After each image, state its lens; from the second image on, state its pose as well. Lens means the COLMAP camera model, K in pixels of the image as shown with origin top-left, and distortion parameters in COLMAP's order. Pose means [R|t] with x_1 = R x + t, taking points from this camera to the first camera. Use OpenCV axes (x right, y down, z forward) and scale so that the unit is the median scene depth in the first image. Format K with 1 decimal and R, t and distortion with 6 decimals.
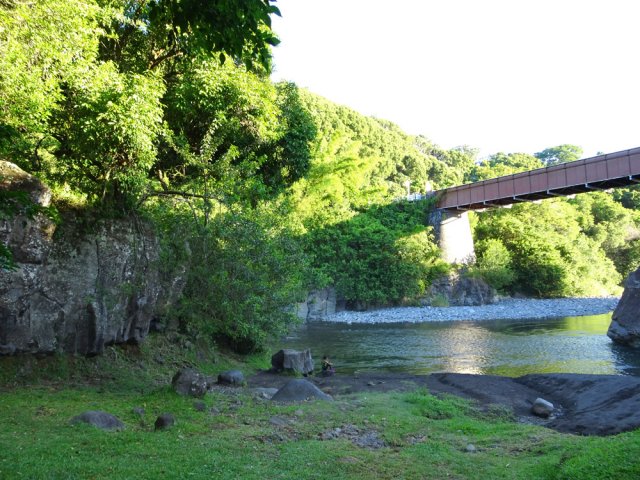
lens RADIAL K [[453.3, 0, 320.0], [0, 453.3, 240.0], [0, 0, 1]] dist [0.001981, -0.001100]
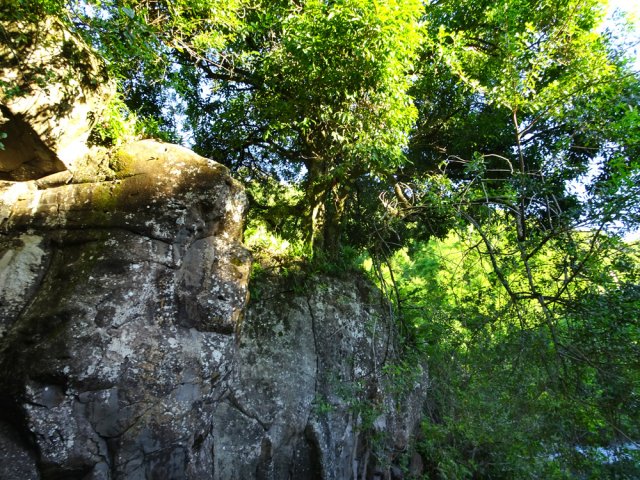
lens RADIAL K [[453.3, 0, 320.0], [0, 453.3, 240.0], [0, 0, 1]] dist [0.001981, -0.001100]
pose [[0.941144, -0.166455, -0.294178, -0.326262], [0.078084, 0.953862, -0.289915, 0.095907], [0.328863, 0.249882, 0.910719, 0.499833]]
